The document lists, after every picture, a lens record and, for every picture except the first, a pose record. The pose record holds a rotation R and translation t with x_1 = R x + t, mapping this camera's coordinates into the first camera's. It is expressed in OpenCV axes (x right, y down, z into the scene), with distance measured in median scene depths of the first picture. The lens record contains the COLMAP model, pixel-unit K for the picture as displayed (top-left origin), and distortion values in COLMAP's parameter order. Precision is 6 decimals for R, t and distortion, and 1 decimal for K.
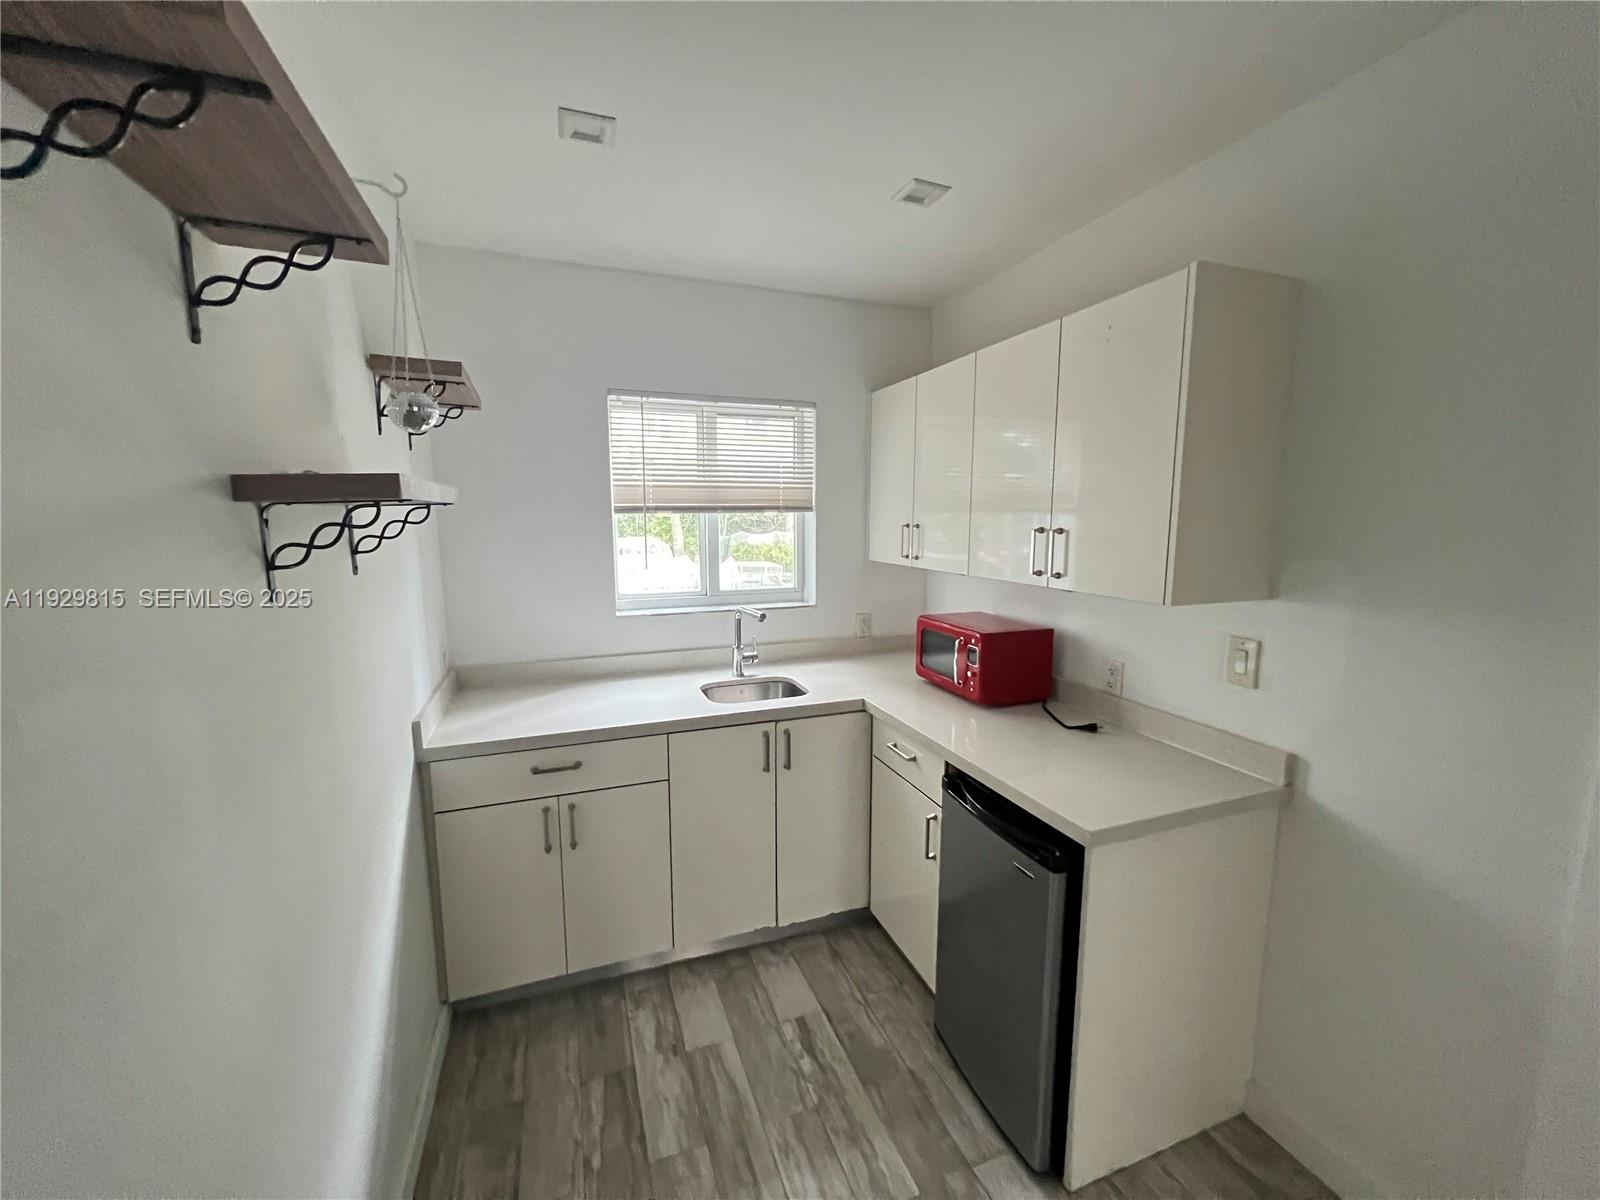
lens RADIAL K [[642.1, 0, 799.8], [0, 642.1, 600.0], [0, 0, 1]] dist [-0.001961, 0.000120]
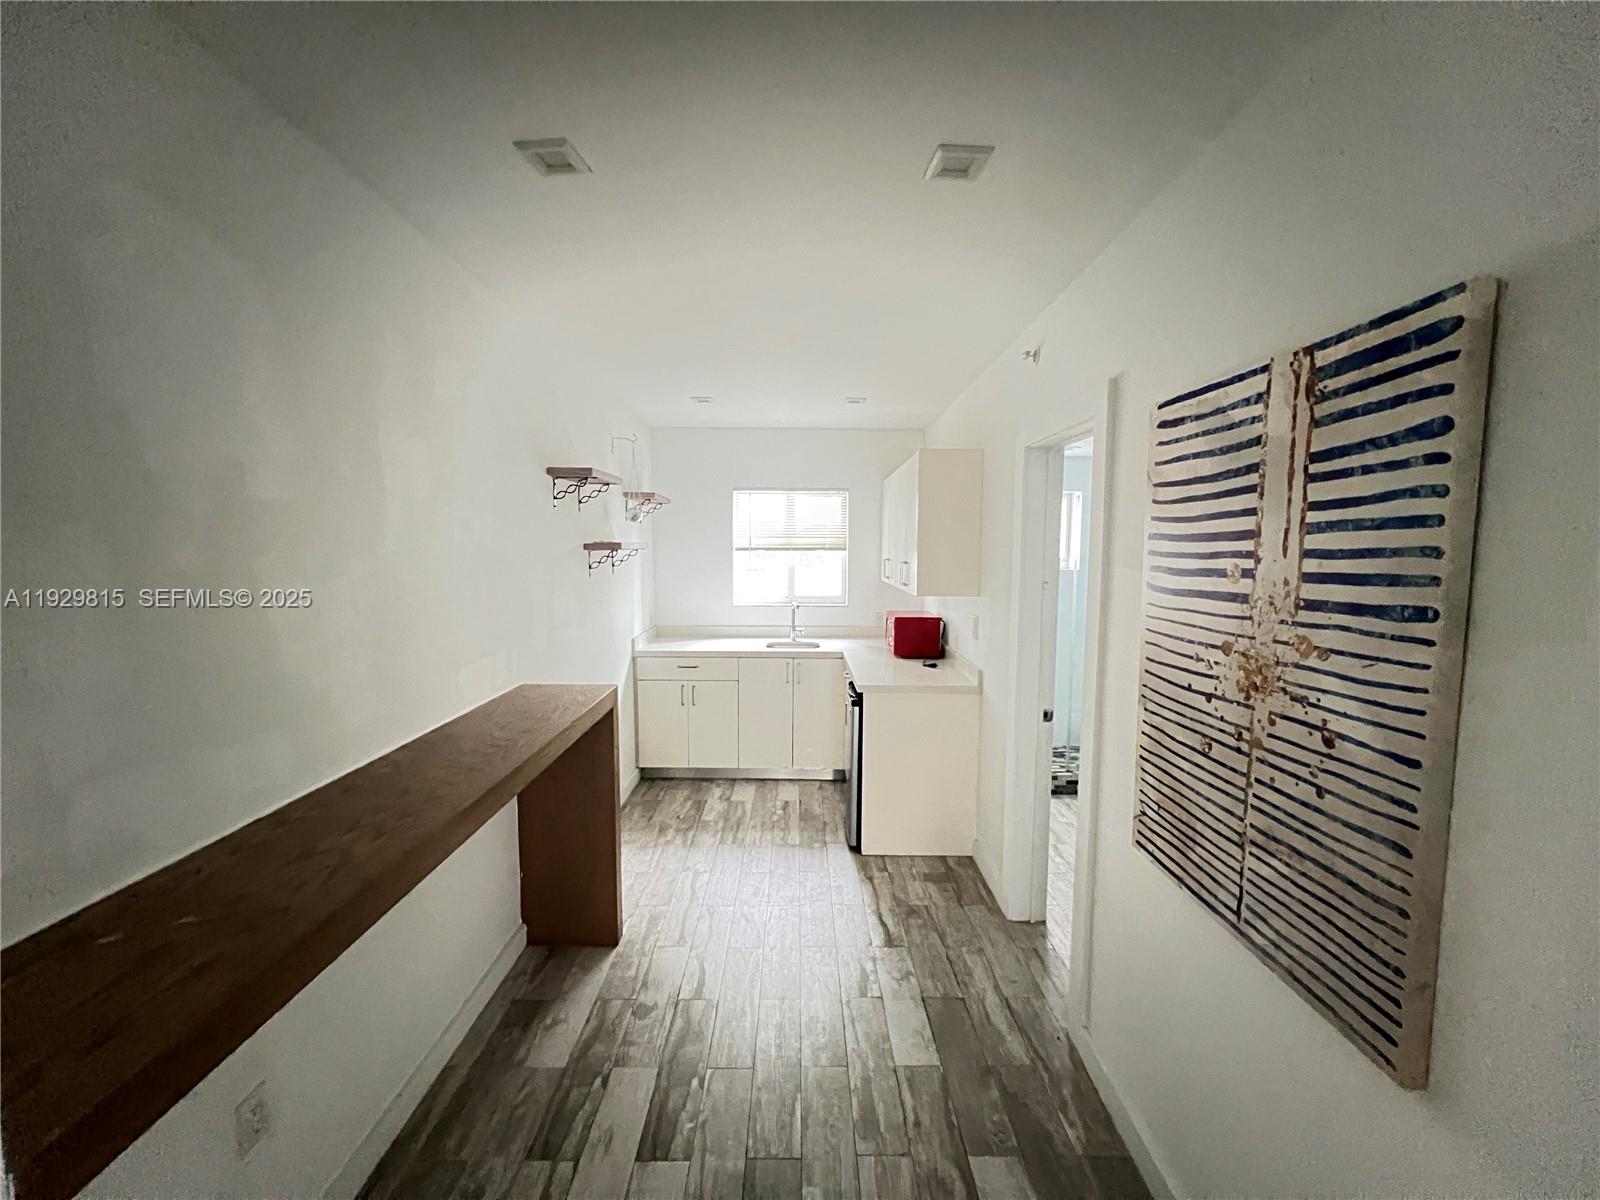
lens RADIAL K [[642.1, 0, 798.7], [0, 642.1, 599.8], [0, 0, 1]] dist [-0.001961, 0.000120]
pose [[0.936742, 0.035311, -0.348234, 0.693131], [-0.052804, 0.997768, -0.040867, 0.096238], [0.346014, 0.056670, 0.936516, -0.887578]]
